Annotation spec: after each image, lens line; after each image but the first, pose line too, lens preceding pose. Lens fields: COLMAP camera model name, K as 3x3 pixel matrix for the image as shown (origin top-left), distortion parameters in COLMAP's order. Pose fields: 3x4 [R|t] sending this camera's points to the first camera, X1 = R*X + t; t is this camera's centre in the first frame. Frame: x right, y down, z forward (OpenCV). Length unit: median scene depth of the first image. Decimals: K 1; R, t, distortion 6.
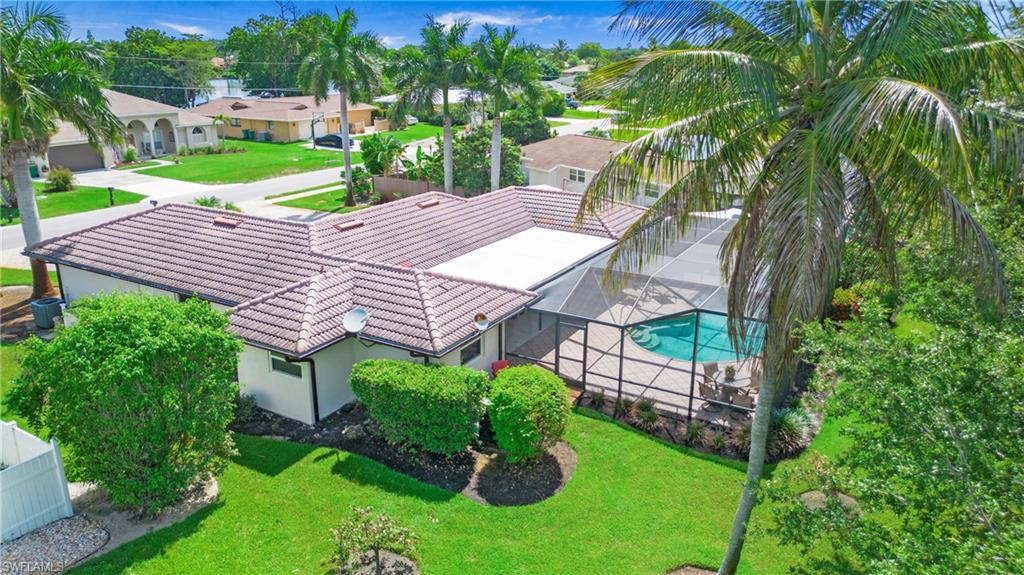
lens RADIAL K [[702.8, 0, 512.0], [0, 702.8, 287.5], [0, 0, 1]] dist [0.003886, 0.000569]
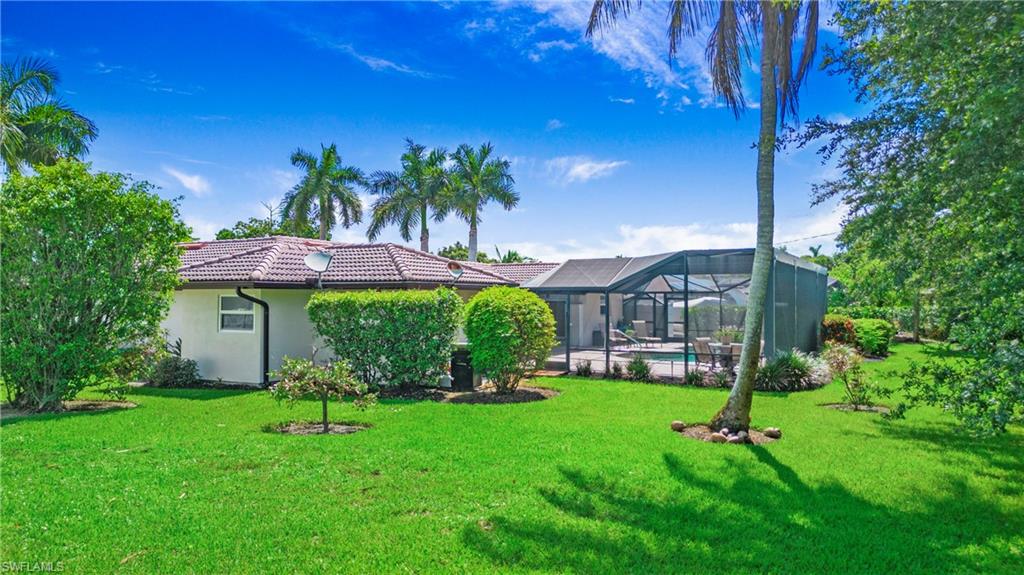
lens RADIAL K [[702.8, 0, 512.0], [0, 702.8, 287.5], [0, 0, 1]] dist [0.003886, 0.000569]
pose [[0.999402, -0.004042, 0.034331, -0.000273], [0.014501, 0.950557, -0.310212, 0.163671], [-0.031380, 0.310525, 0.950047, 0.056718]]
